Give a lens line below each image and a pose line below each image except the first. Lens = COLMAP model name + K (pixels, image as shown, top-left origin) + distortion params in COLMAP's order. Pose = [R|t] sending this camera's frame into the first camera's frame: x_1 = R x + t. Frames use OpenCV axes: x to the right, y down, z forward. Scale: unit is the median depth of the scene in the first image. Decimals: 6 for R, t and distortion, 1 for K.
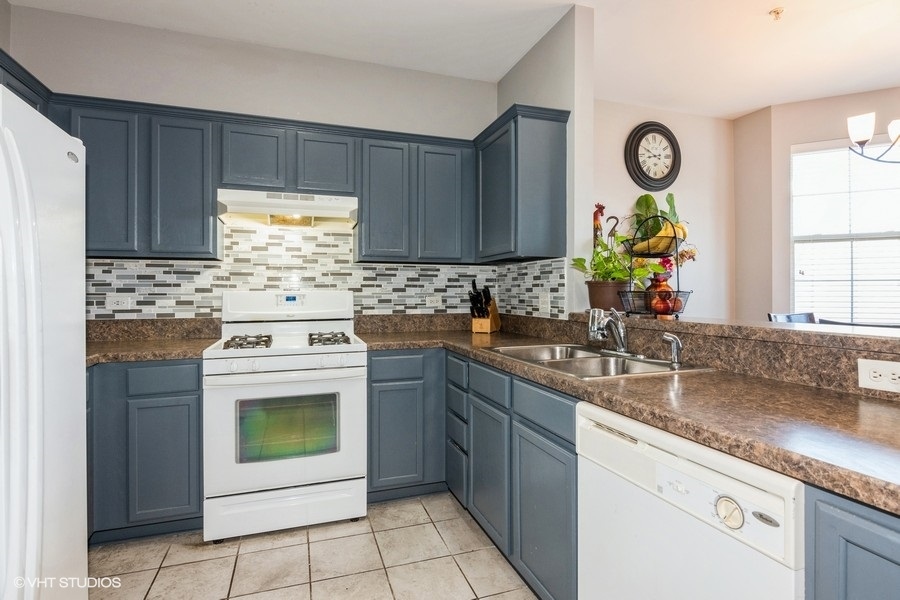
lens RADIAL K [[452.4, 0, 451.8], [0, 452.4, 286.5], [0, 0, 1]] dist [-0.002849, -0.001498]
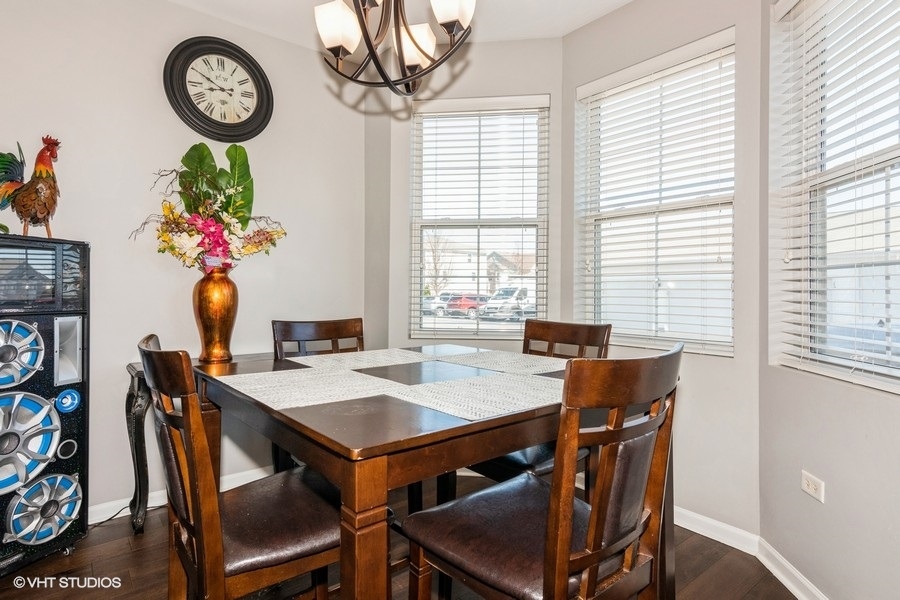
lens RADIAL K [[483.3, 0, 449.6], [0, 483.3, 291.3], [0, 0, 1]] dist [0.017852, 0.000513]
pose [[0.943746, 0.008279, 0.330568, 0.737191], [-0.009818, 0.999947, 0.002988, 0.014250], [-0.330526, -0.006065, 0.943777, 0.264186]]
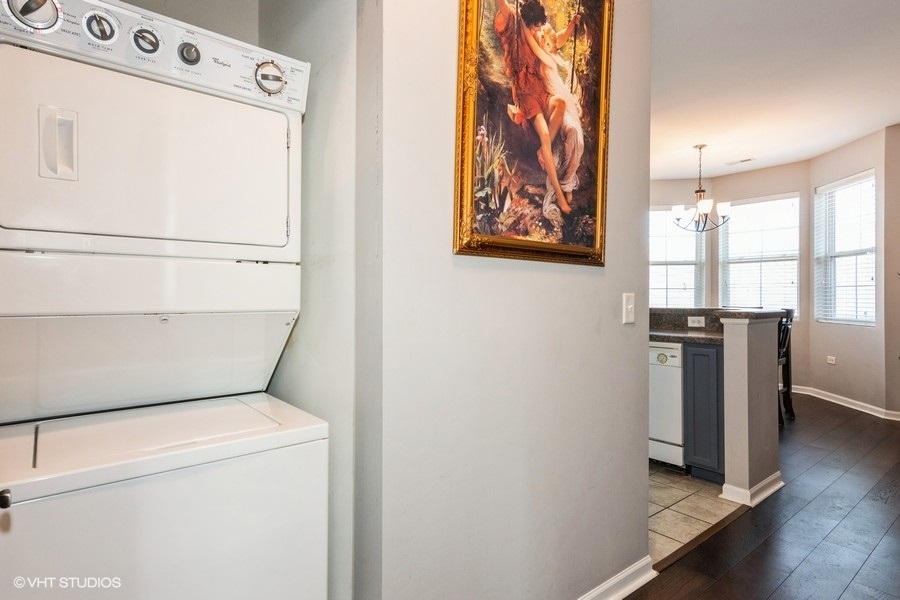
lens RADIAL K [[483.3, 0, 449.6], [0, 483.3, 291.3], [0, 0, 1]] dist [0.017852, 0.000513]
pose [[0.941882, 0.004263, 0.335917, -0.653729], [-0.003451, 0.999990, -0.003012, 0.005488], [-0.335926, 0.001678, 0.941887, -0.584789]]
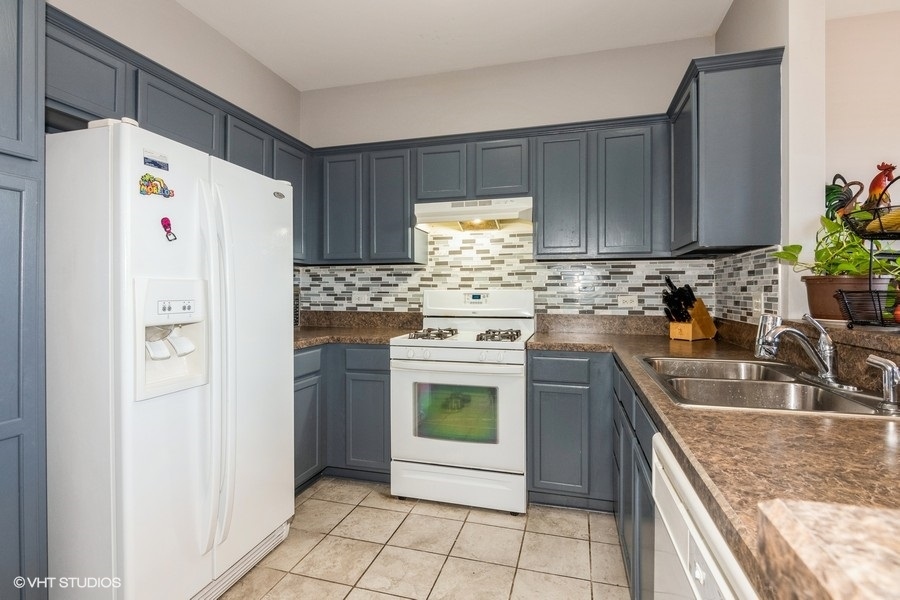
lens RADIAL K [[446.5, 0, 448.8], [0, 446.5, 288.4], [0, 0, 1]] dist [-0.001550, -0.000951]
pose [[0.818626, -0.001113, -0.574326, 0.207272], [0.004712, 0.999977, 0.004779, 0.000704], [0.574308, -0.006619, 0.818613, 0.078633]]
